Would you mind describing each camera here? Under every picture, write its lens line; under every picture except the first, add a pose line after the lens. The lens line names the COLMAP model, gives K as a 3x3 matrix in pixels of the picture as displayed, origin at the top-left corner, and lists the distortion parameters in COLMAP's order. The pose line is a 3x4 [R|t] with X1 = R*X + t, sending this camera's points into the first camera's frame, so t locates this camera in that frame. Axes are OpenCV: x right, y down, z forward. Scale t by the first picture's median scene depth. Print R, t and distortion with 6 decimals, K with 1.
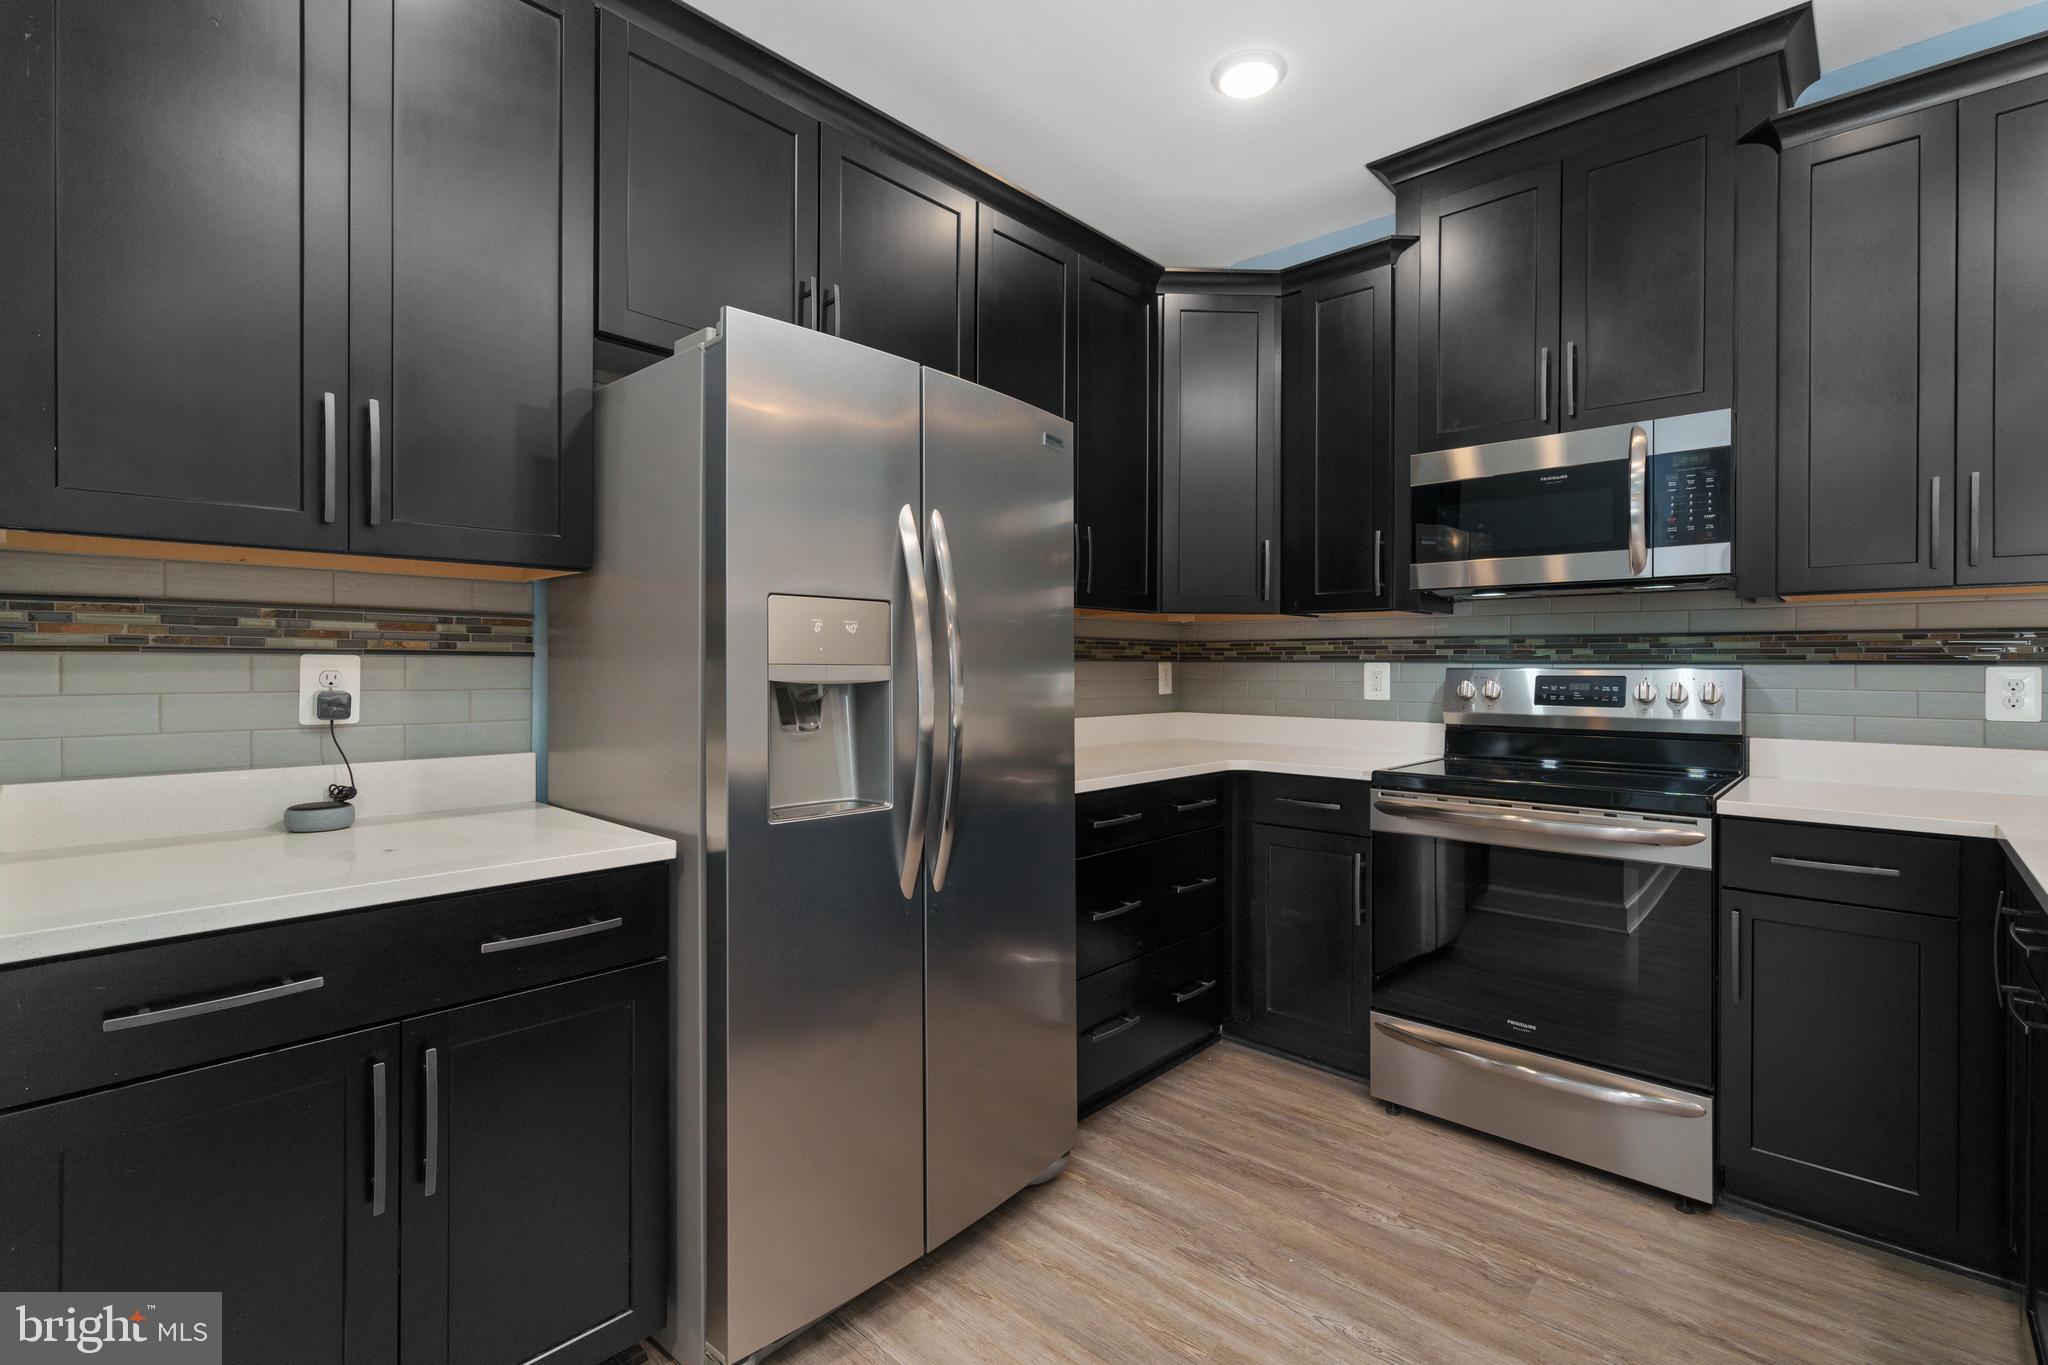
lens RADIAL K [[932.9, 0, 1022.4], [0, 932.9, 666.7], [0, 0, 1]] dist [-0.006889, 0.002101]
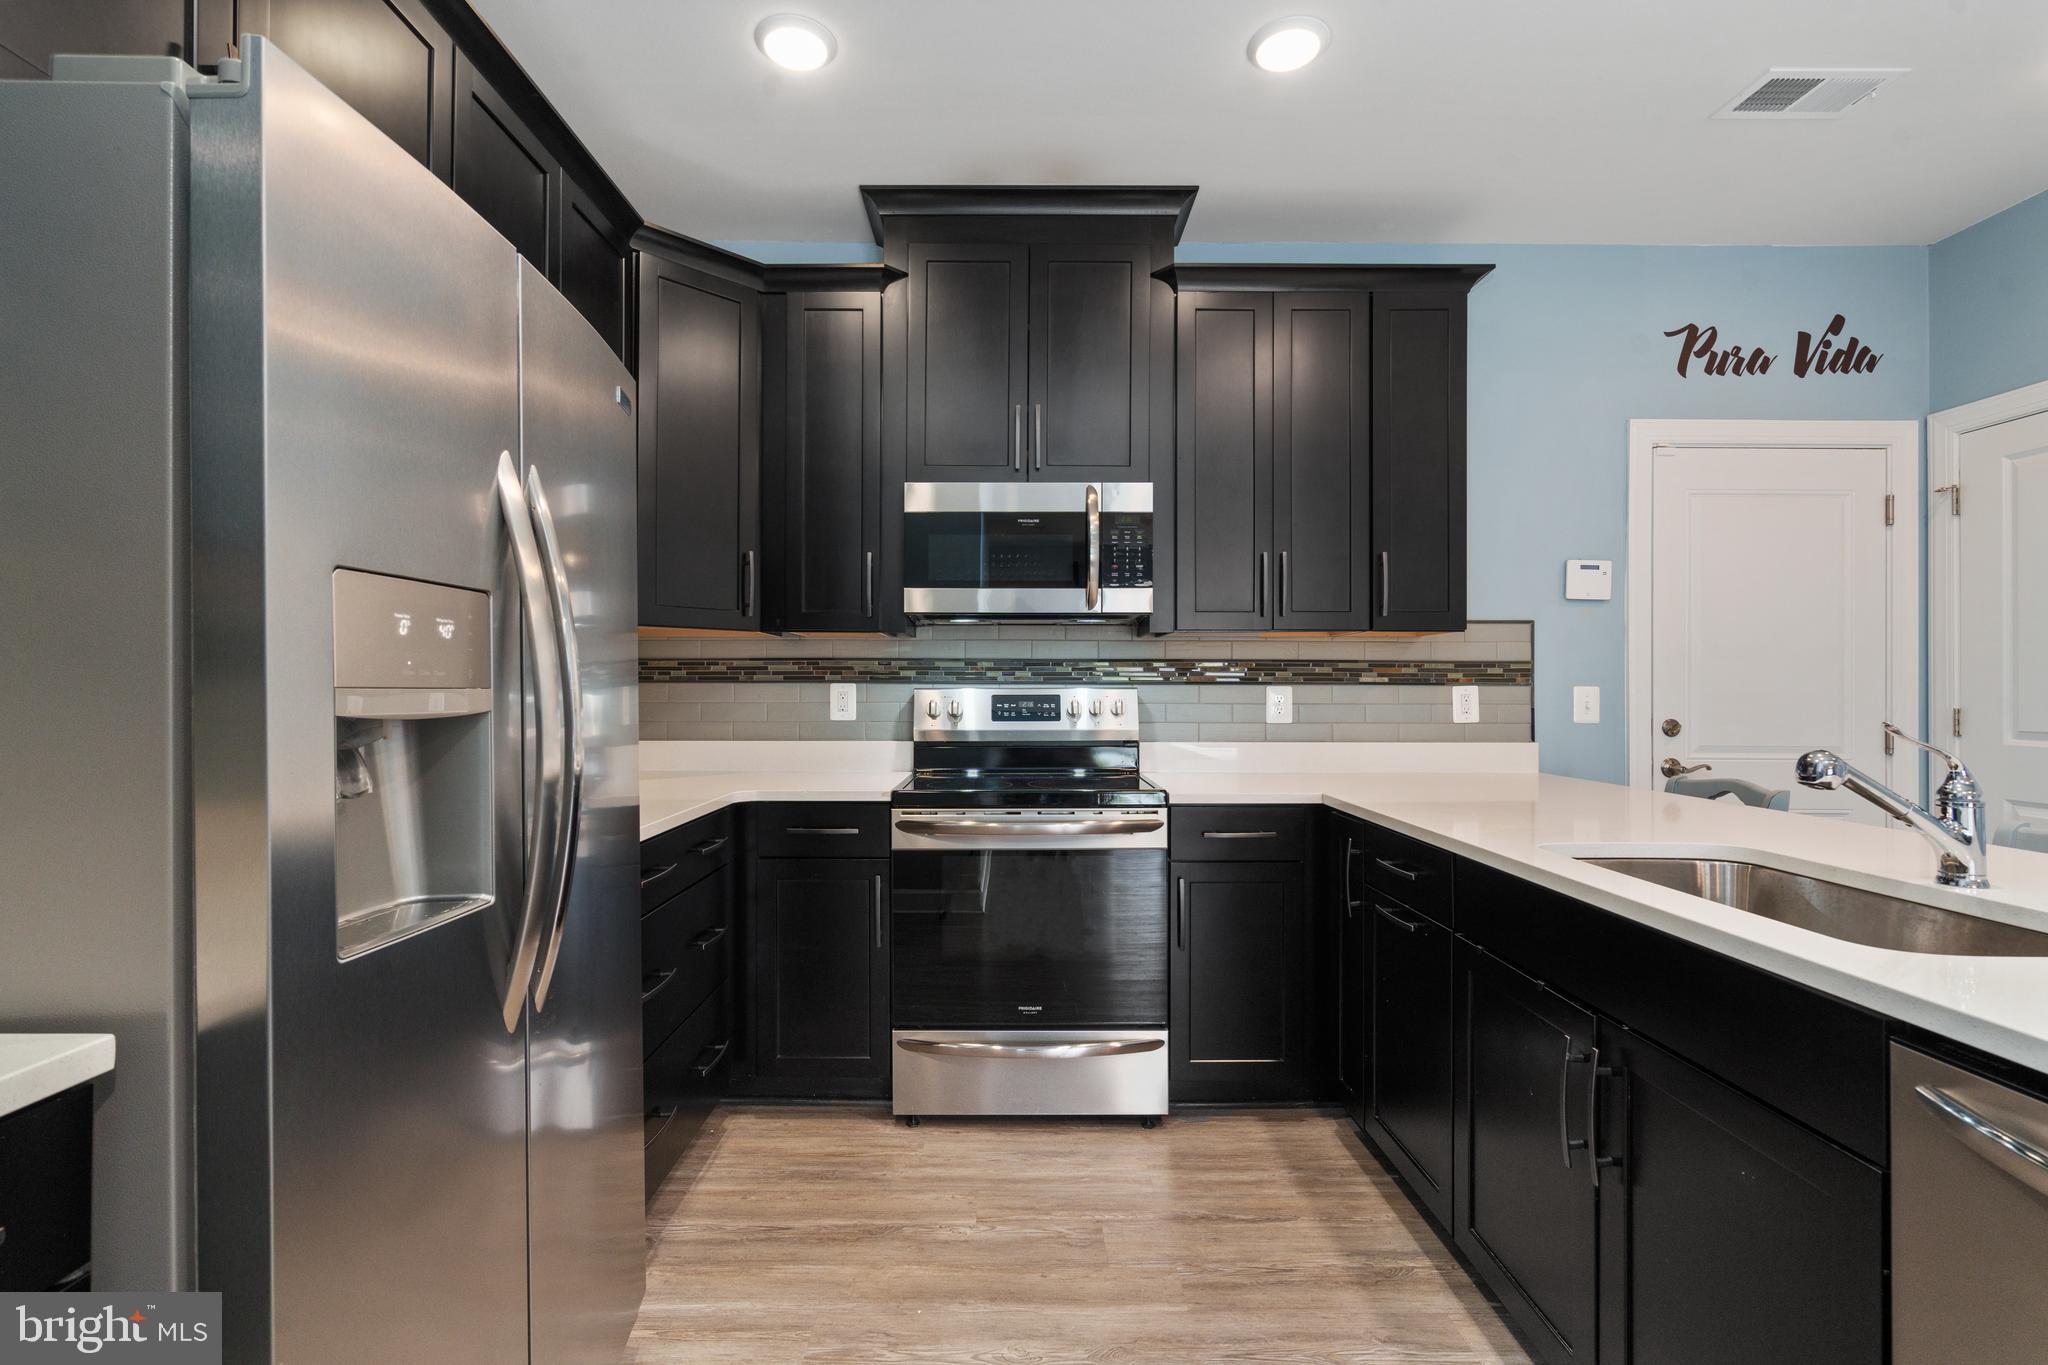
lens RADIAL K [[932.9, 0, 1015.8], [0, 932.9, 683.4], [0, 0, 1]] dist [-0.006889, 0.002101]
pose [[0.729802, -0.000126, 0.683659, -0.252117], [0.002672, 0.999993, -0.002668, -0.001443], [-0.683653, 0.003773, 0.729797, 0.205236]]
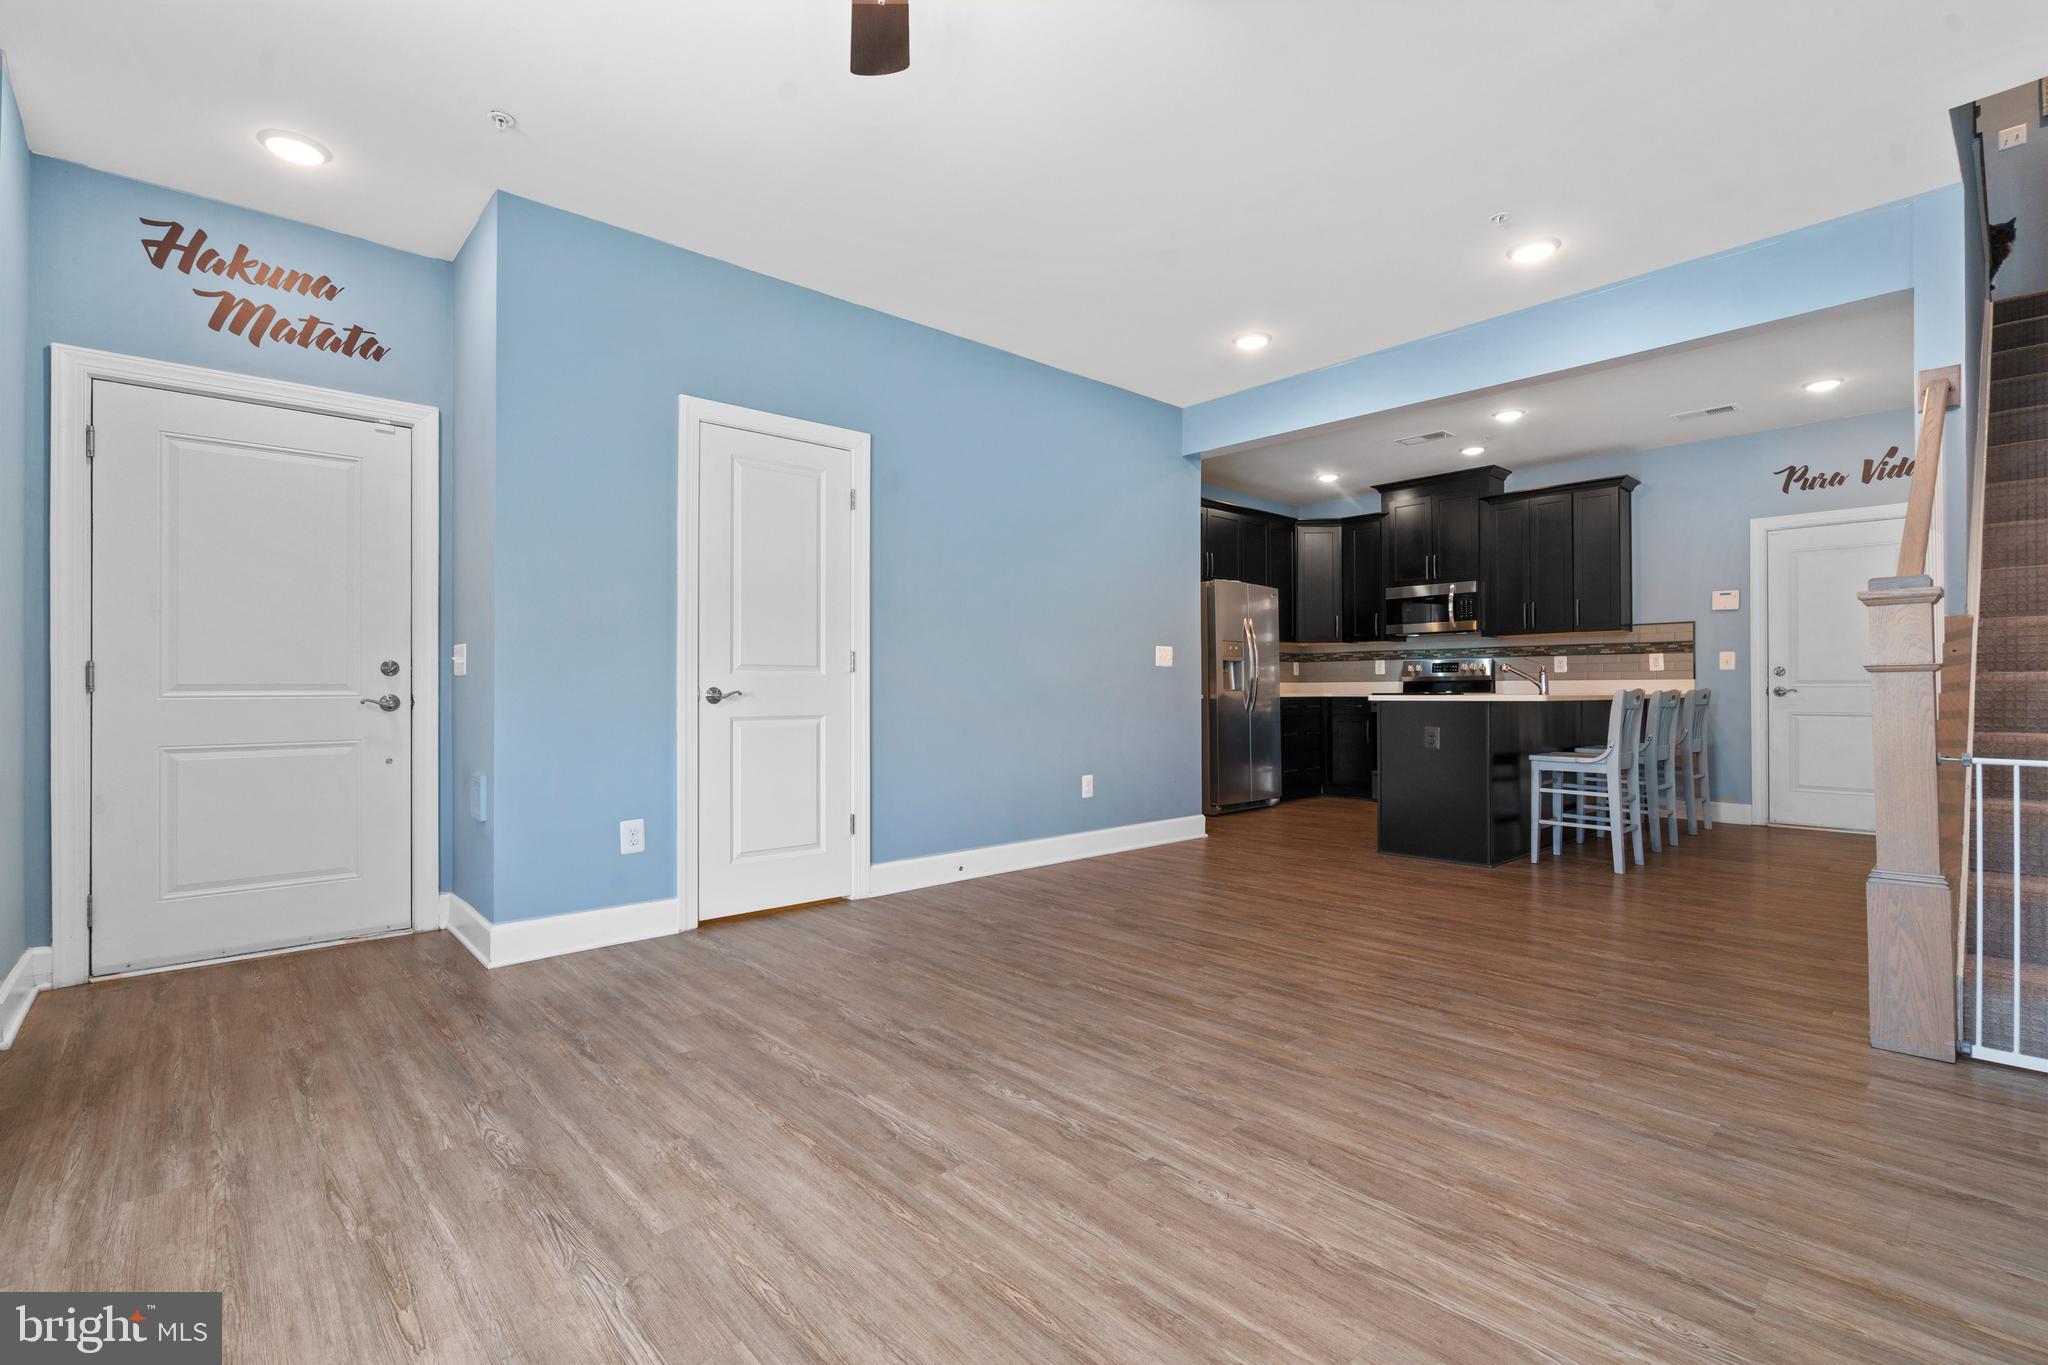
lens RADIAL K [[932.9, 0, 1016.0], [0, 932.9, 679.8], [0, 0, 1]] dist [-0.006889, 0.002101]
pose [[0.996204, -0.005729, -0.086866, -0.630844], [0.004428, 0.999875, -0.015155, 0.129720], [0.086942, 0.014713, 0.996105, -2.585602]]
